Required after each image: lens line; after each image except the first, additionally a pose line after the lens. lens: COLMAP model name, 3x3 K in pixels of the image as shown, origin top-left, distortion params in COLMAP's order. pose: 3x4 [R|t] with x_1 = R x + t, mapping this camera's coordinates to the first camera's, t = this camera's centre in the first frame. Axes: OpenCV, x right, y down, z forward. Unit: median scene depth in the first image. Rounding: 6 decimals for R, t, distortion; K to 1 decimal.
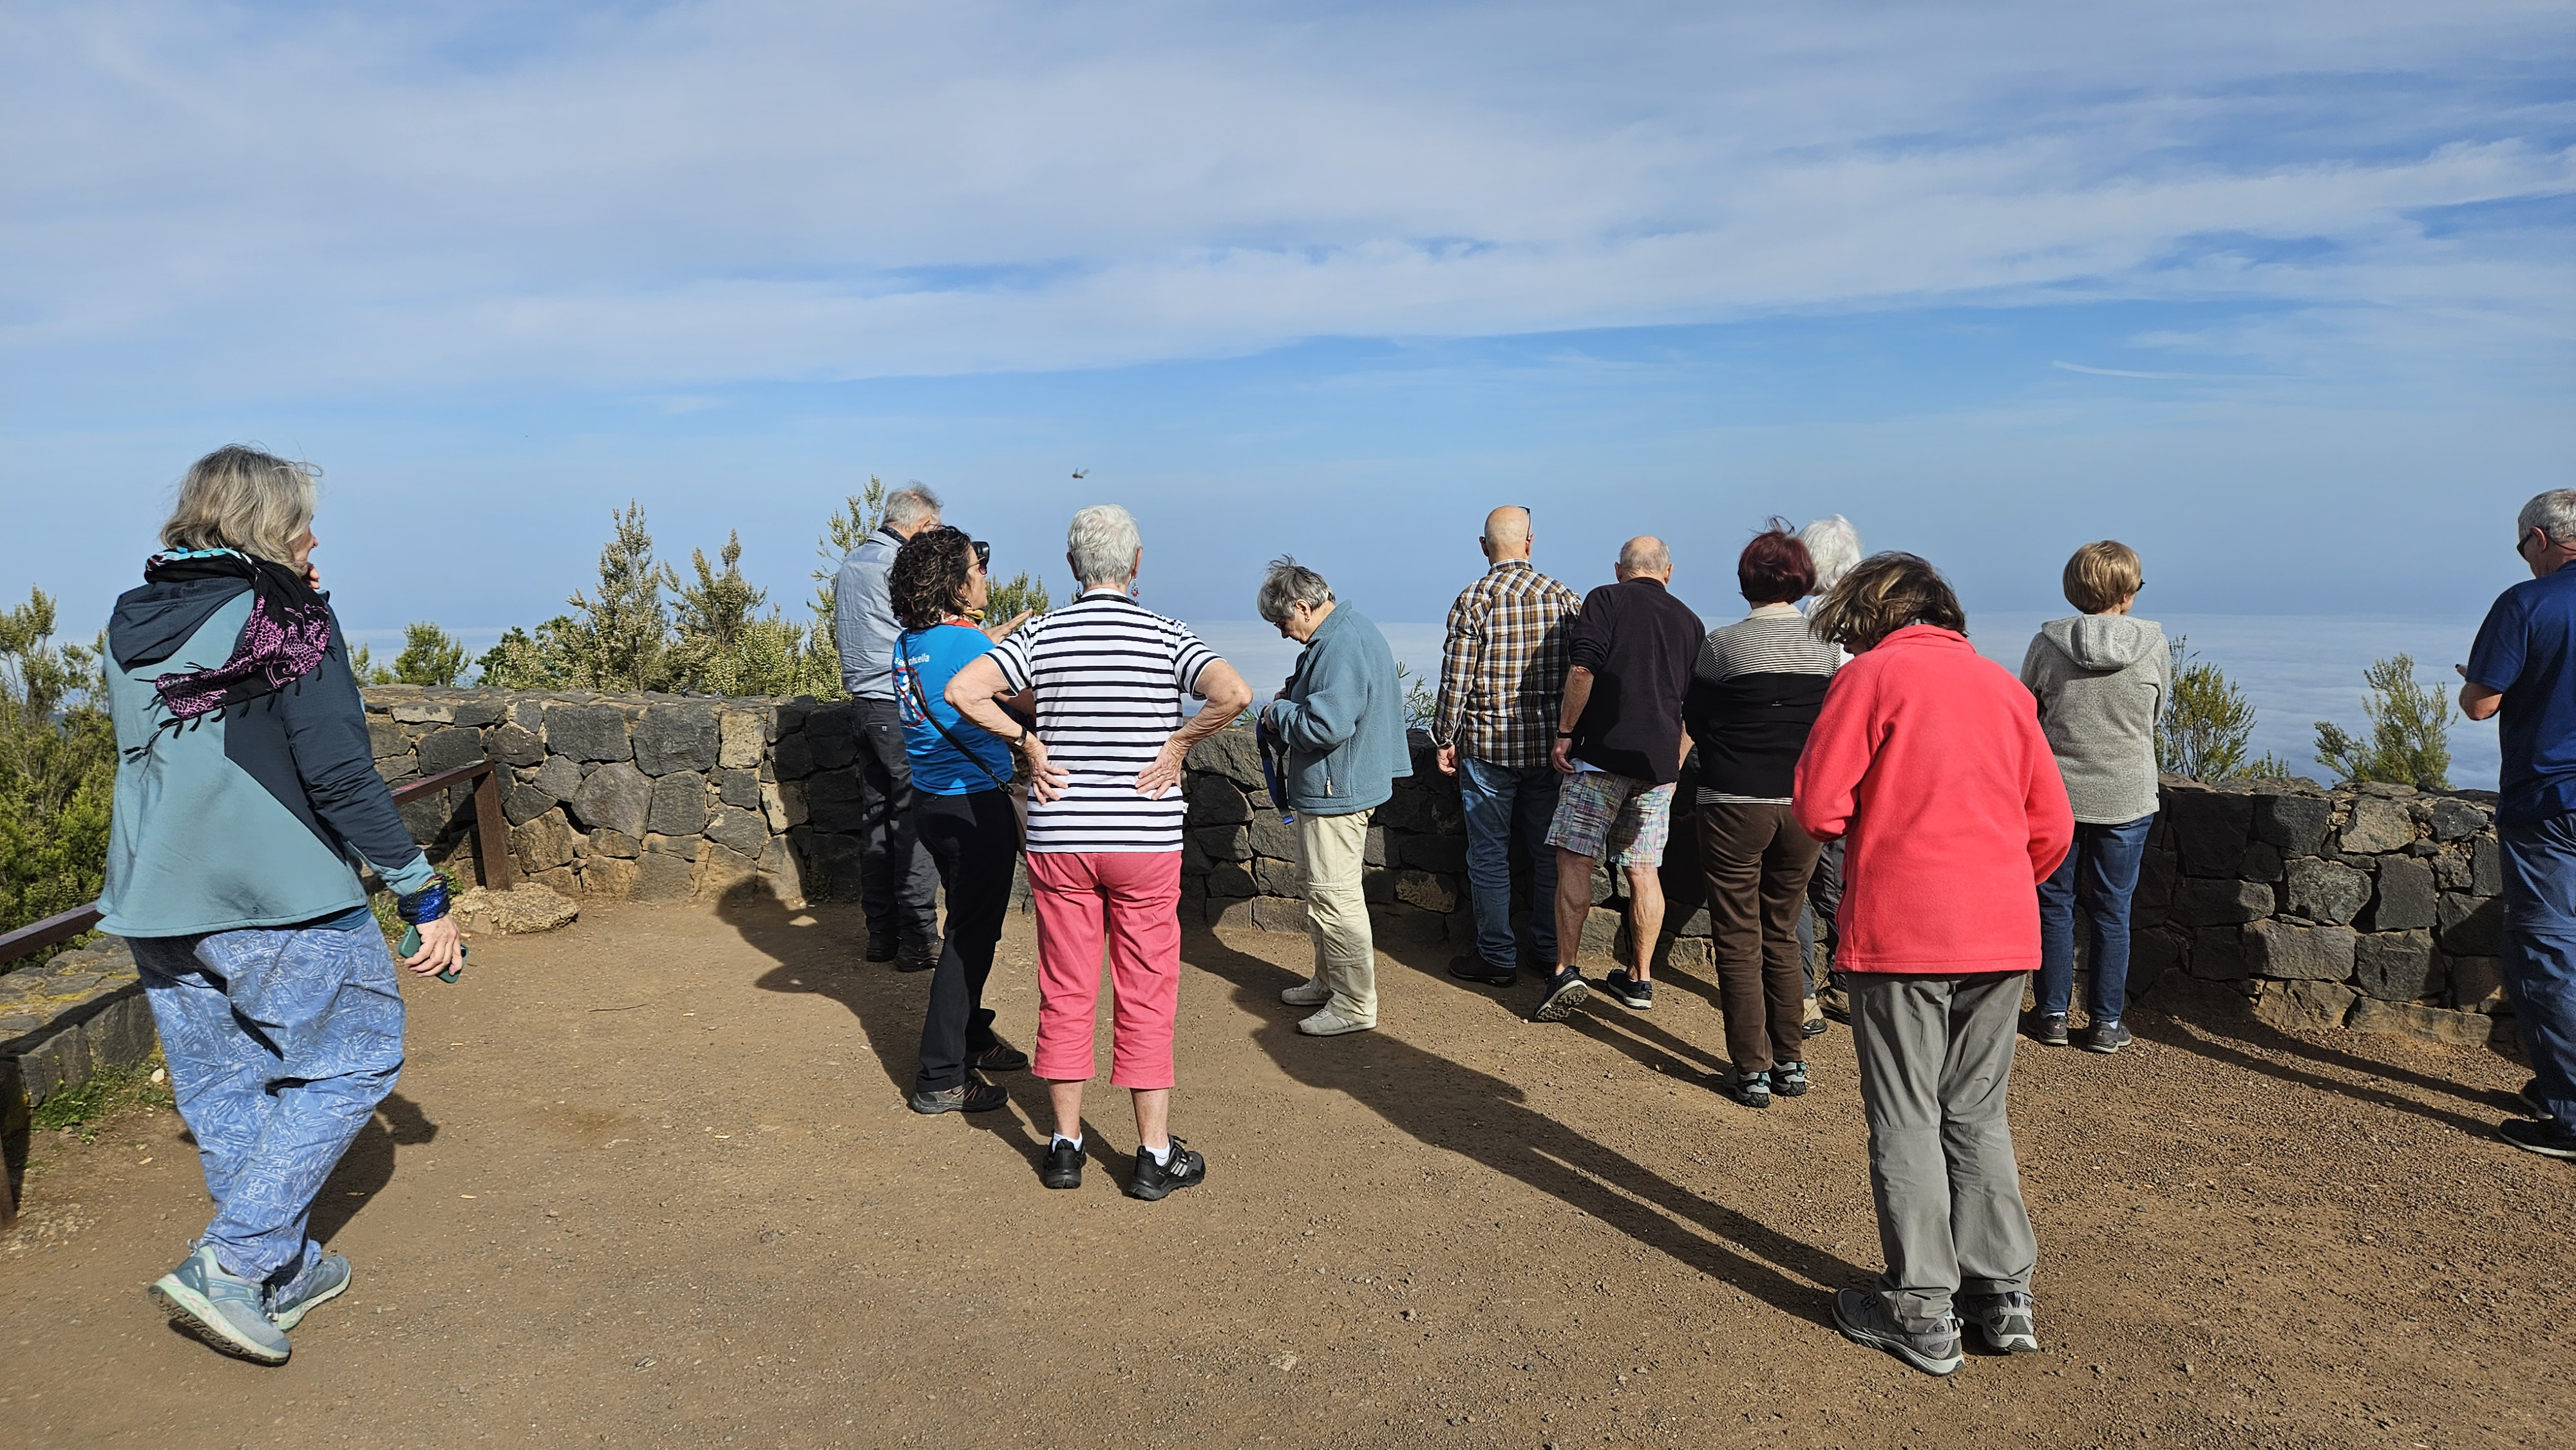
lens RADIAL K [[1748.7, 0, 1236.8], [0, 1748.7, 713.7], [0, 0, 1]] dist [0.078548, -0.075101]
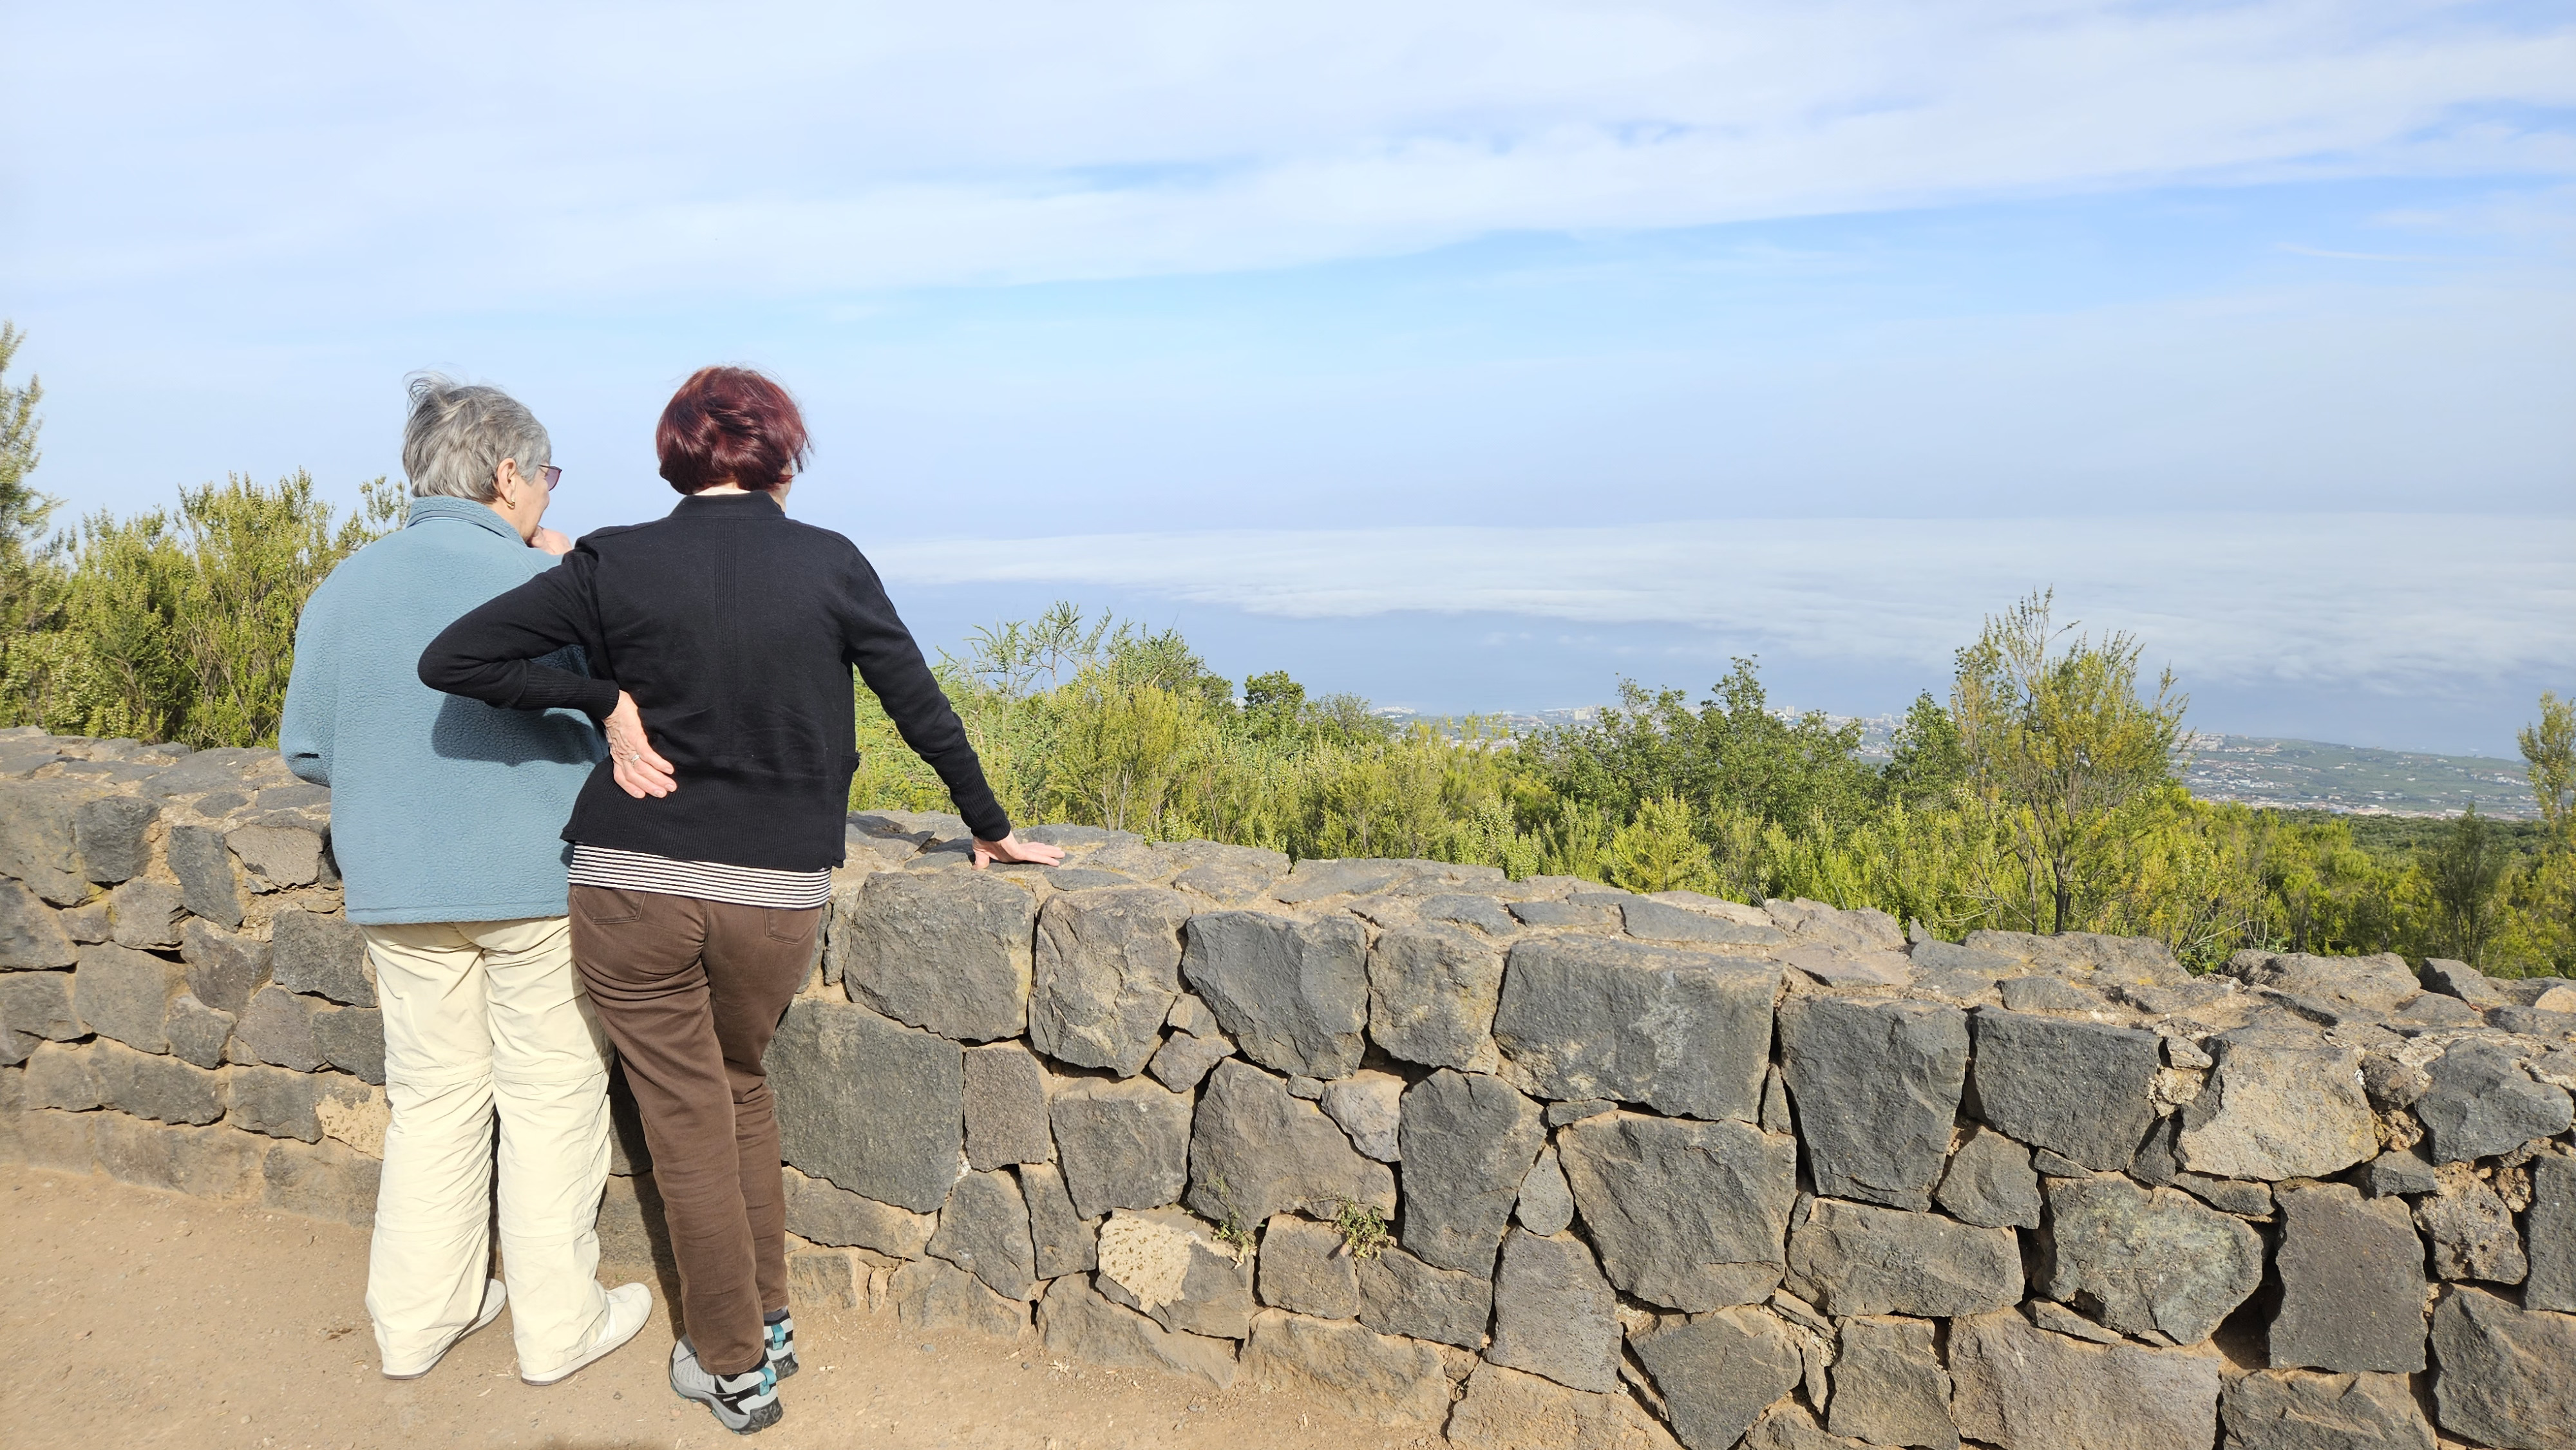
lens RADIAL K [[1748.7, 0, 1288.1], [0, 1748.7, 747.8], [0, 0, 1]] dist [0.078548, -0.075101]
pose [[0.997071, 0.005877, -0.076259, 0.449007], [-0.000389, 0.997420, 0.071792, -0.042698], [0.076484, -0.071552, 0.994500, 0.598214]]
